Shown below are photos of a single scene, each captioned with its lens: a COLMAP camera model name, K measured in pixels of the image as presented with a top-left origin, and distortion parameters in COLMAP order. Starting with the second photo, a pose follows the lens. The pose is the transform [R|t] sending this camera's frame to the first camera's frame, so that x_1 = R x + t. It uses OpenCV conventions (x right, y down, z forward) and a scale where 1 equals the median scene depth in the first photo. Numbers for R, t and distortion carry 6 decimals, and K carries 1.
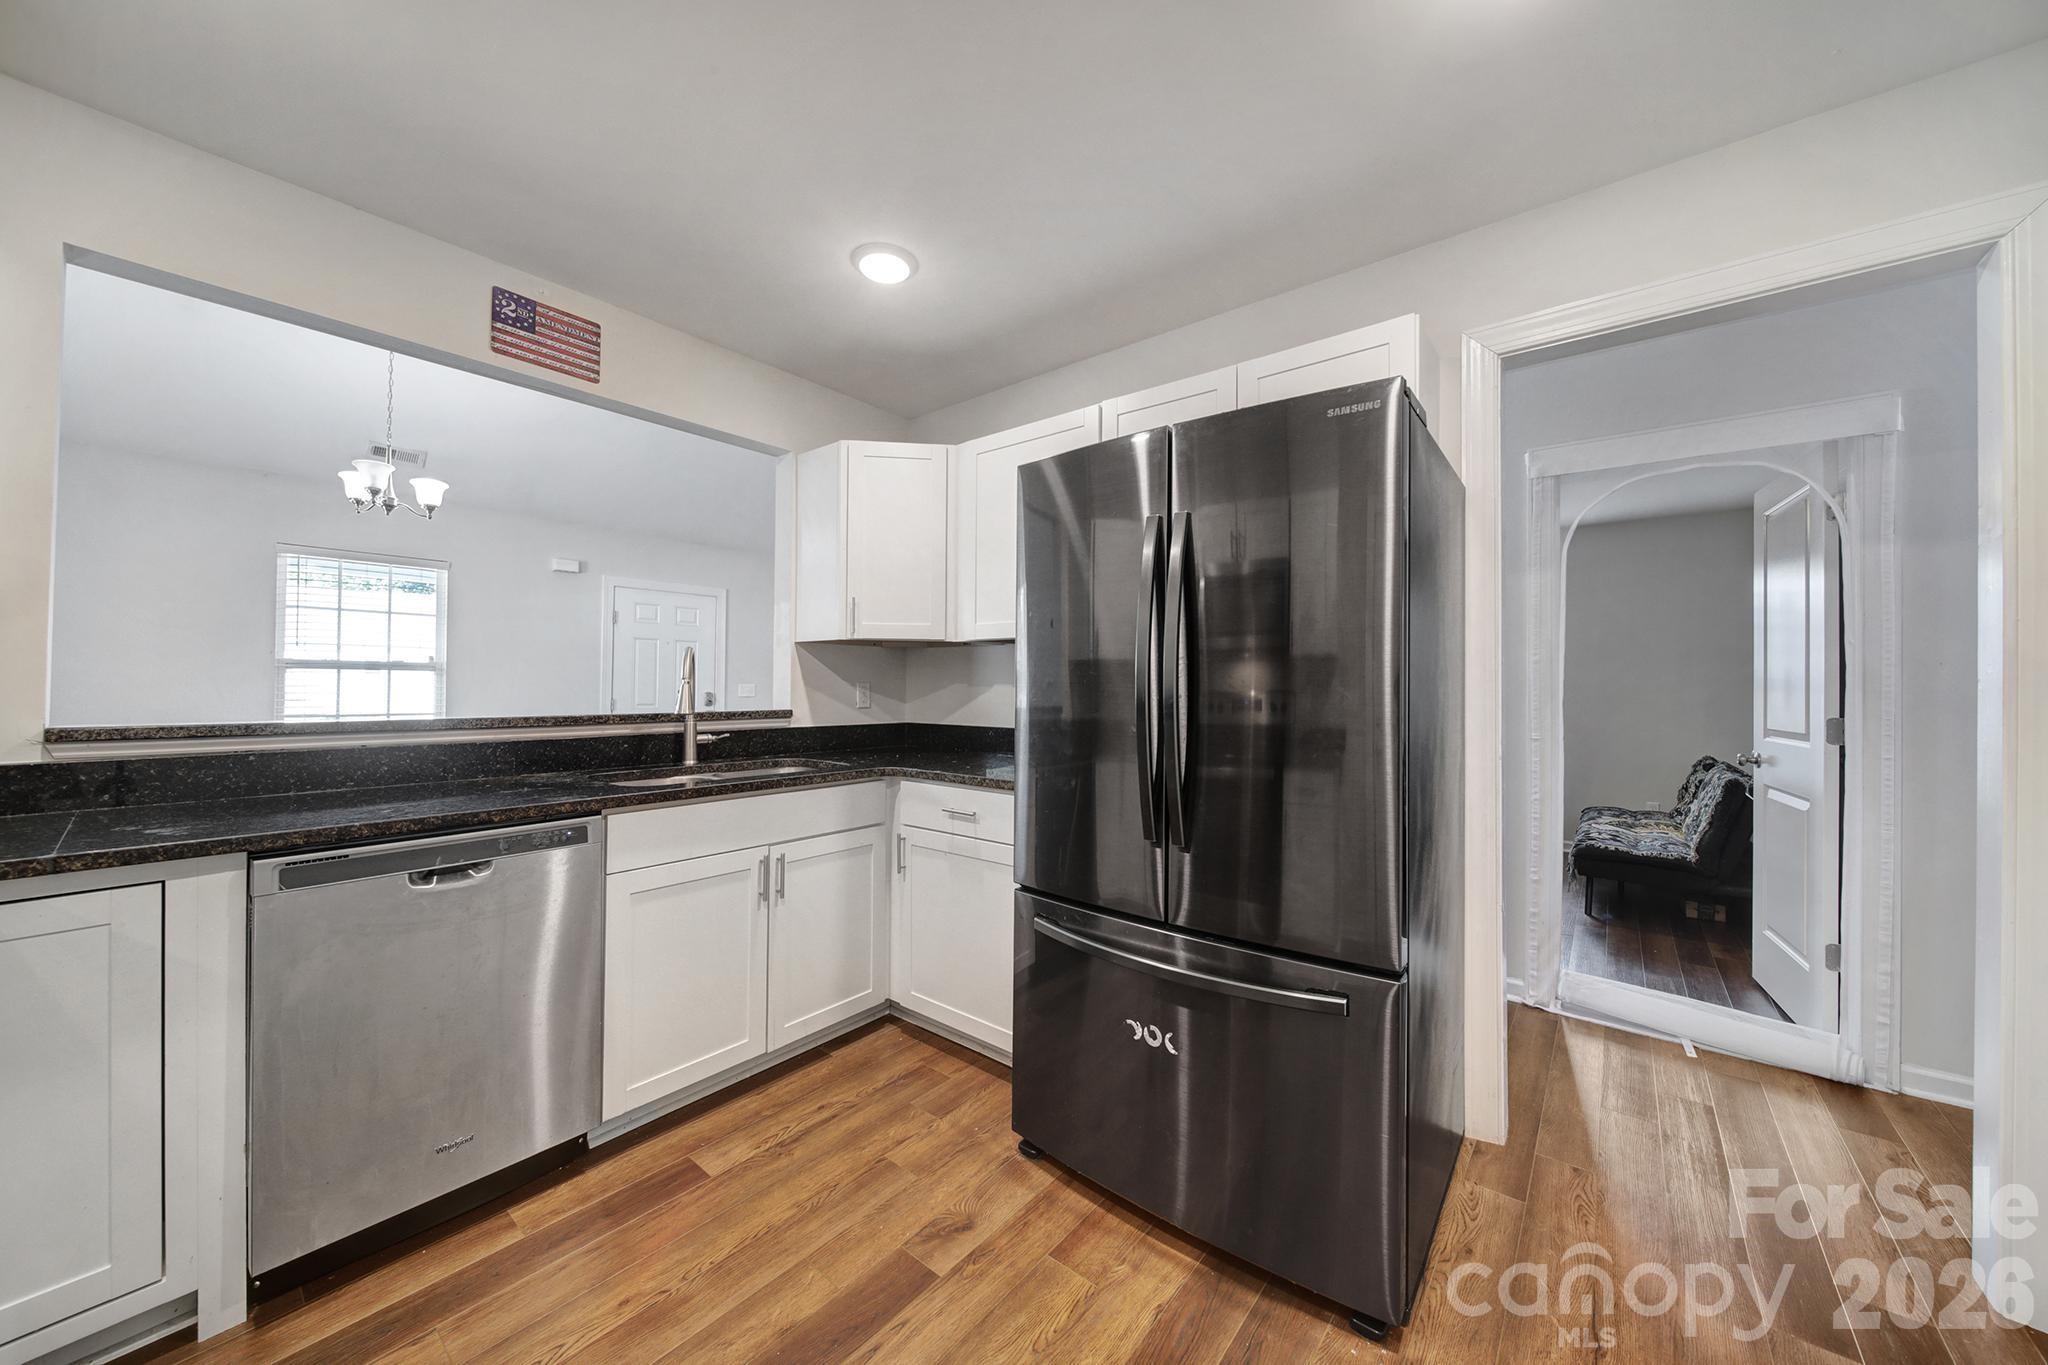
lens RADIAL K [[722.6, 0, 1022.1], [0, 722.6, 690.5], [0, 0, 1]] dist [-0.000978, -0.001378]
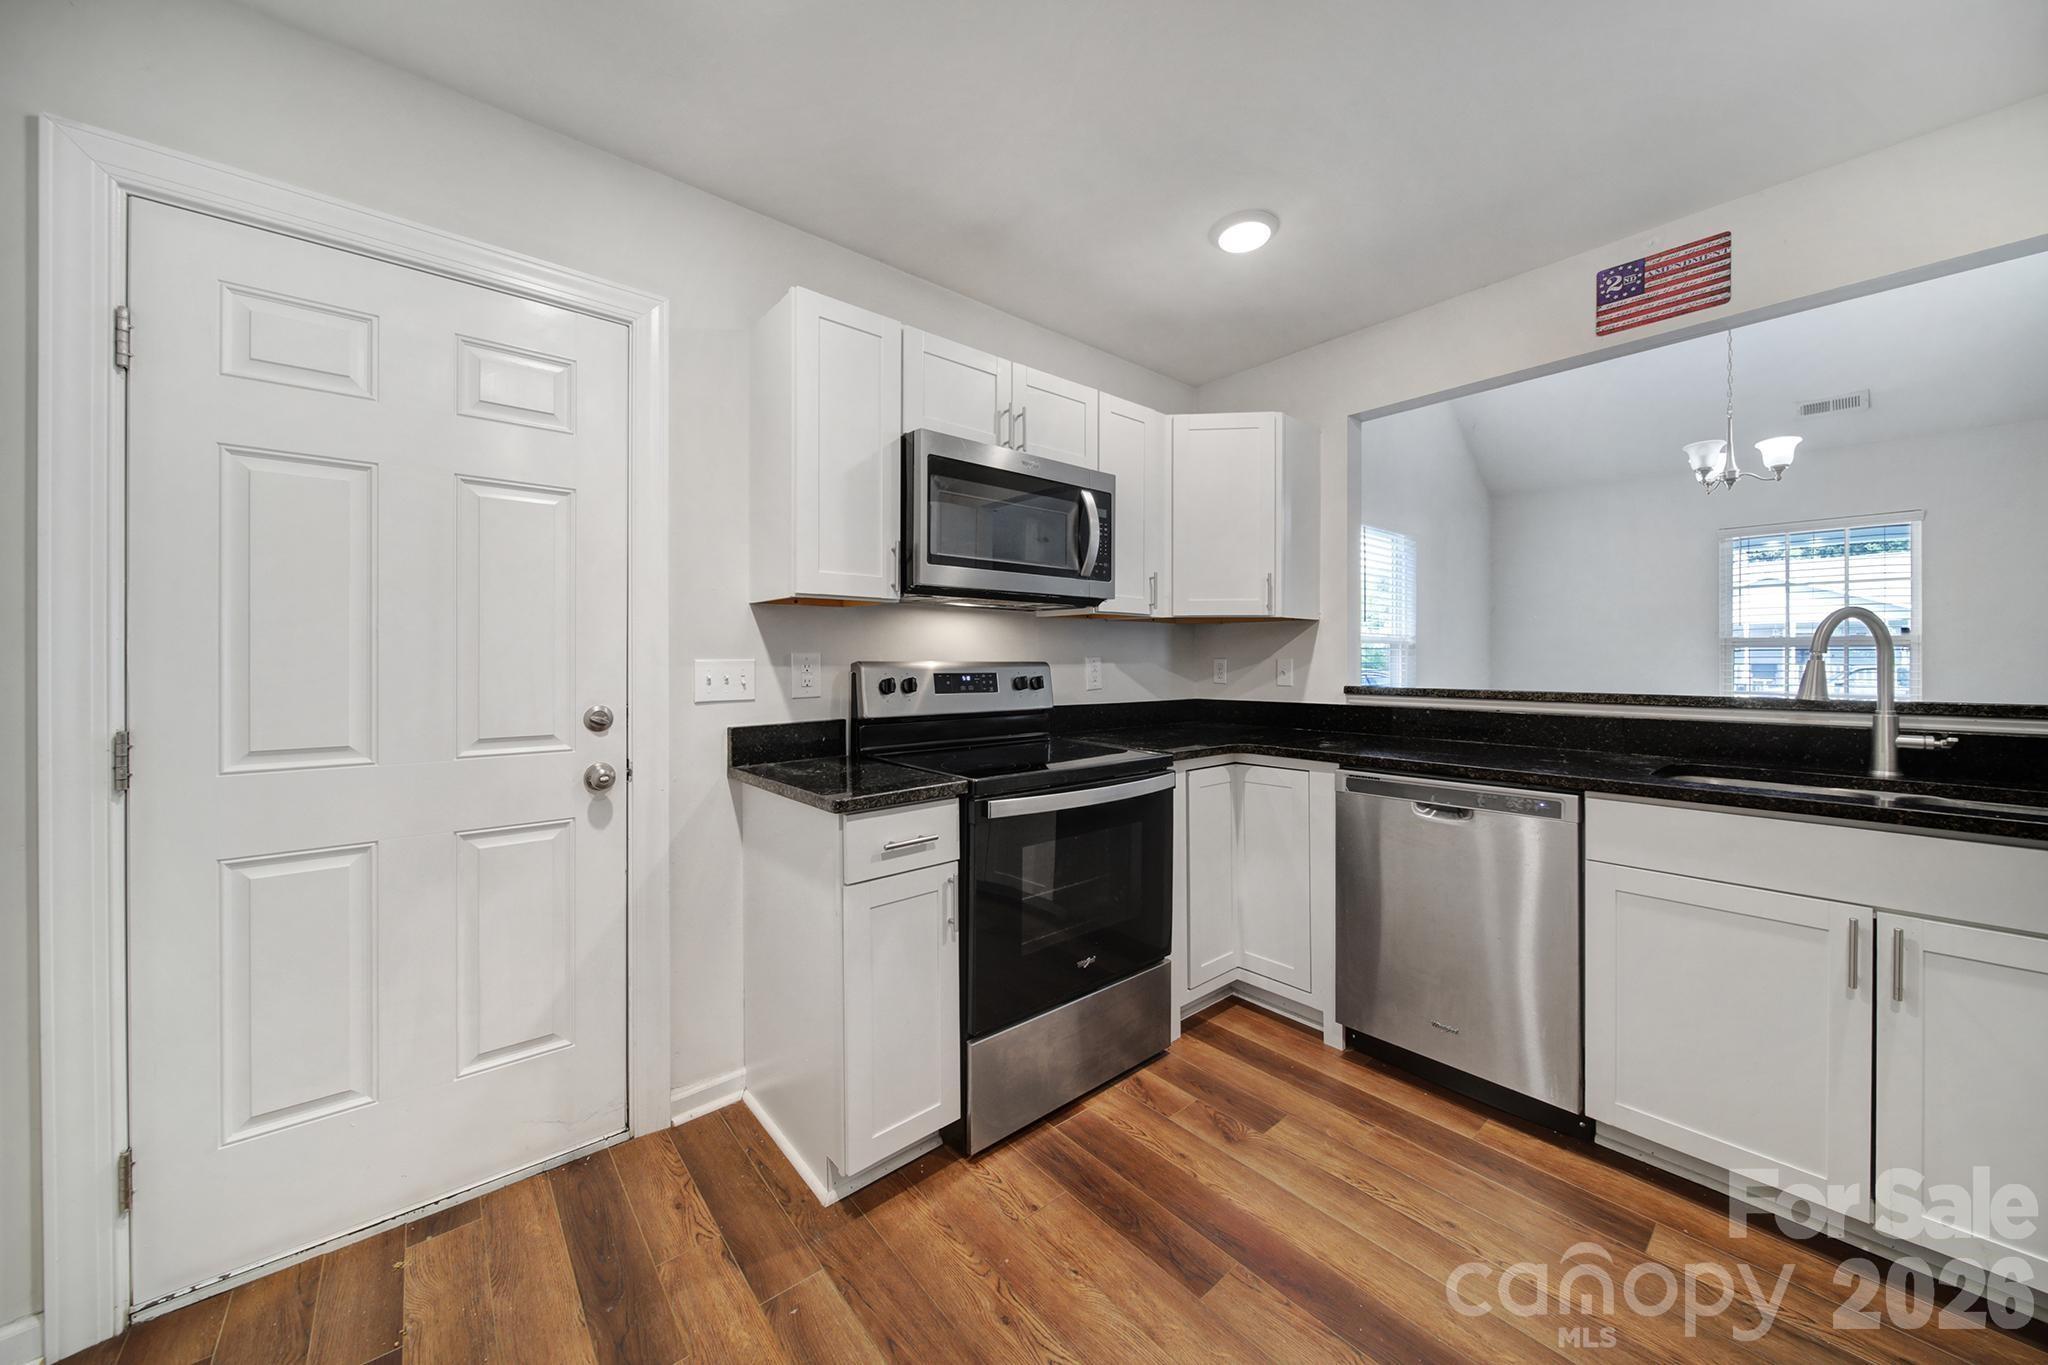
lens RADIAL K [[722.6, 0, 1022.6], [0, 722.6, 681.9], [0, 0, 1]] dist [-0.000978, -0.001378]
pose [[-0.181101, 0.024253, -0.983165, 0.422852], [-0.007079, 0.999638, 0.025964, 0.000732], [0.983439, 0.011662, -0.180864, 0.372673]]
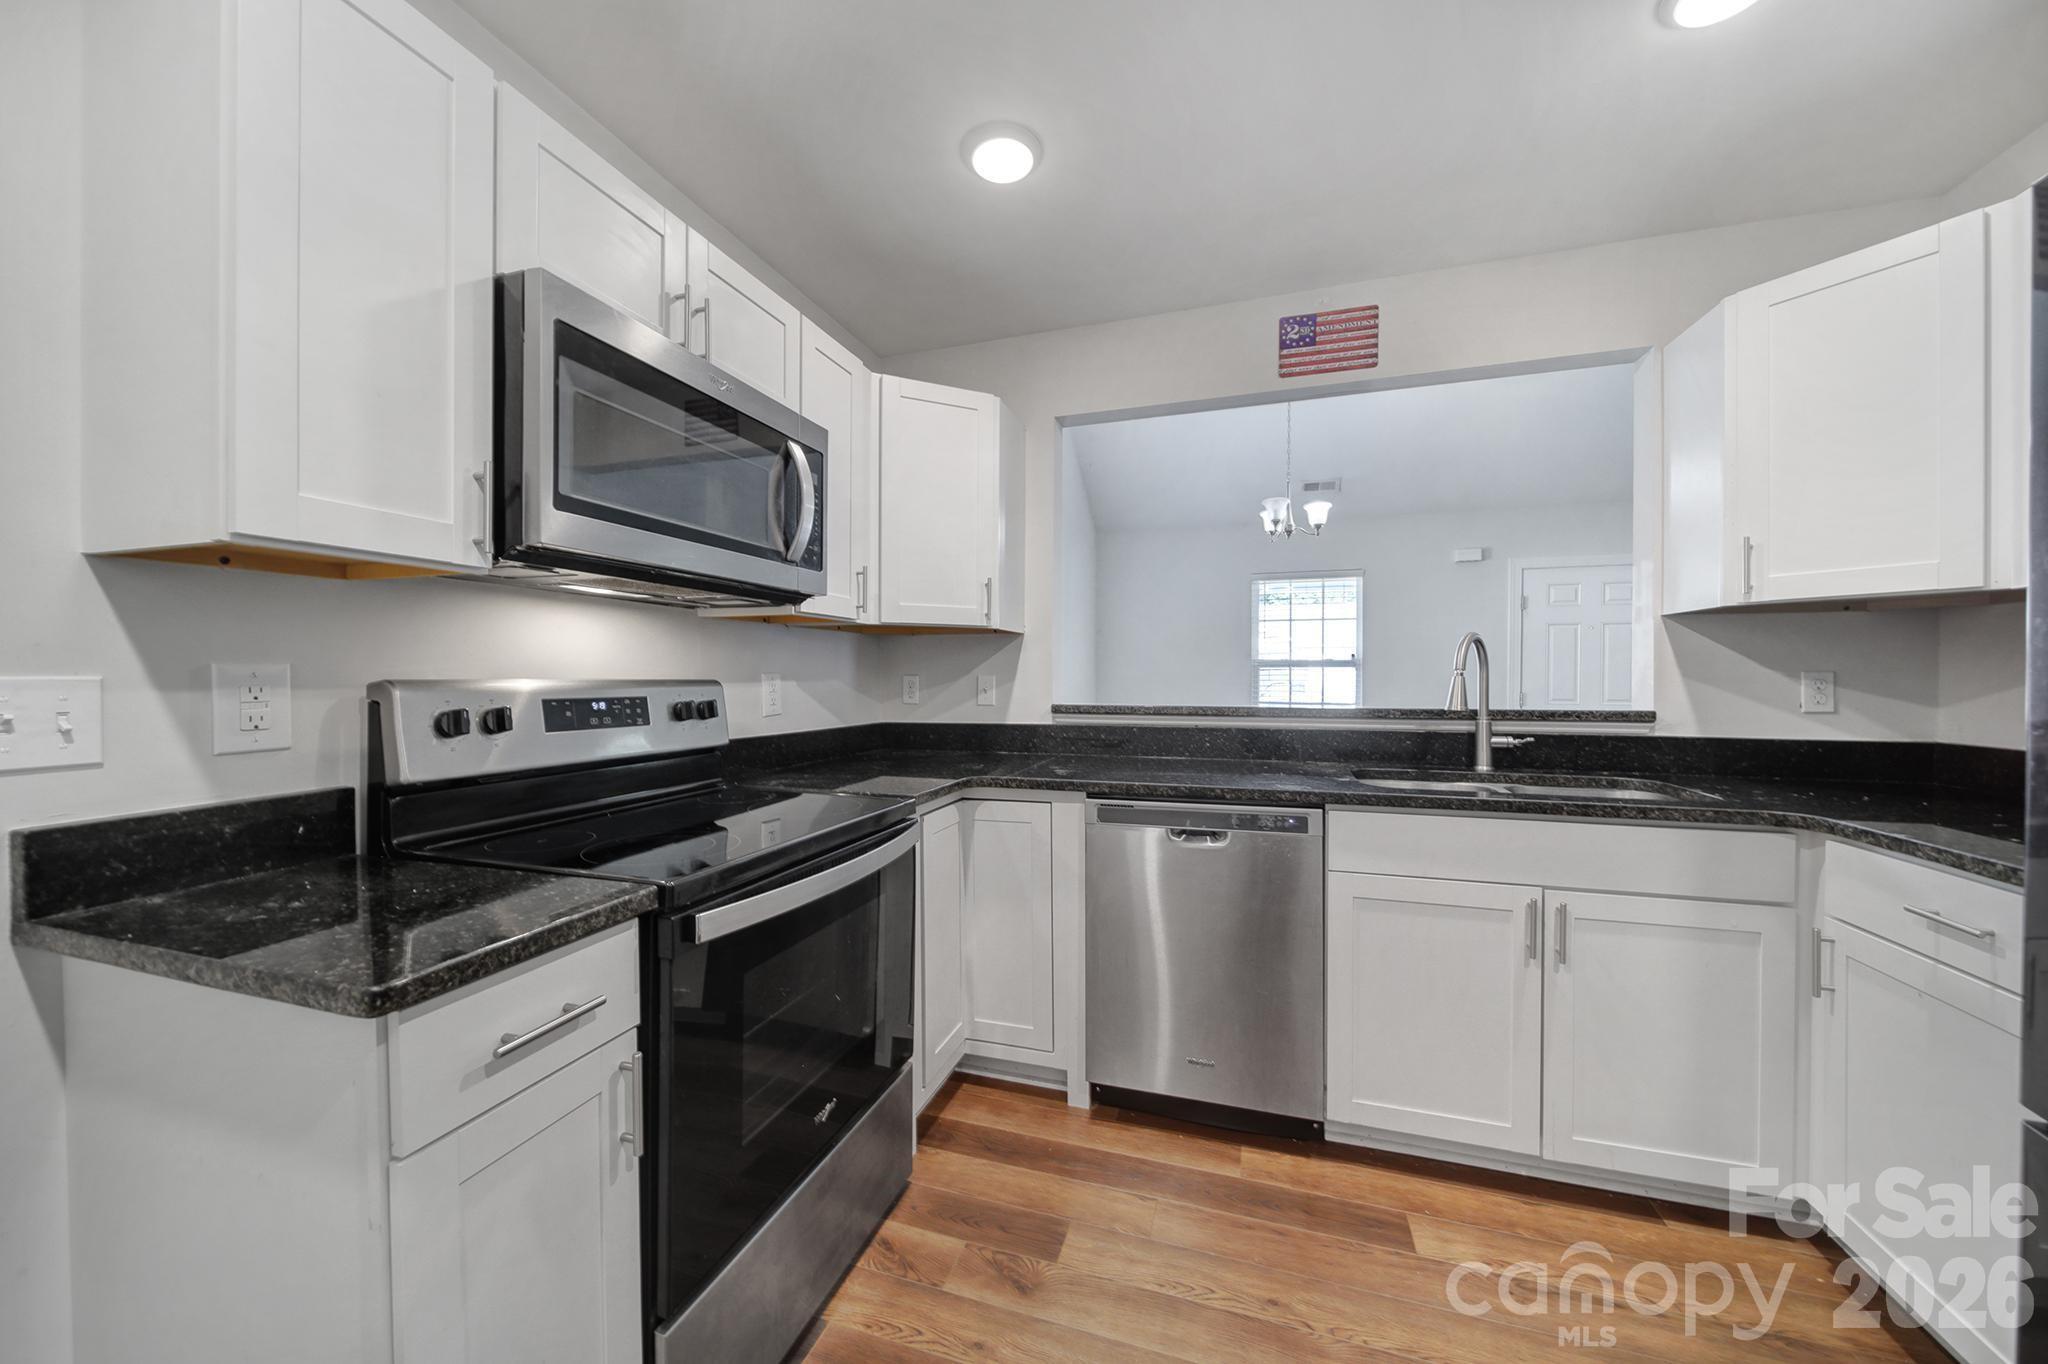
lens RADIAL K [[722.6, 0, 1021.0], [0, 722.6, 690.2], [0, 0, 1]] dist [-0.000978, -0.001378]
pose [[0.359367, 0.010899, -0.933133, 0.160859], [-0.002881, 0.999940, 0.010570, 0.000452], [0.933192, -0.001110, 0.359377, 0.219315]]
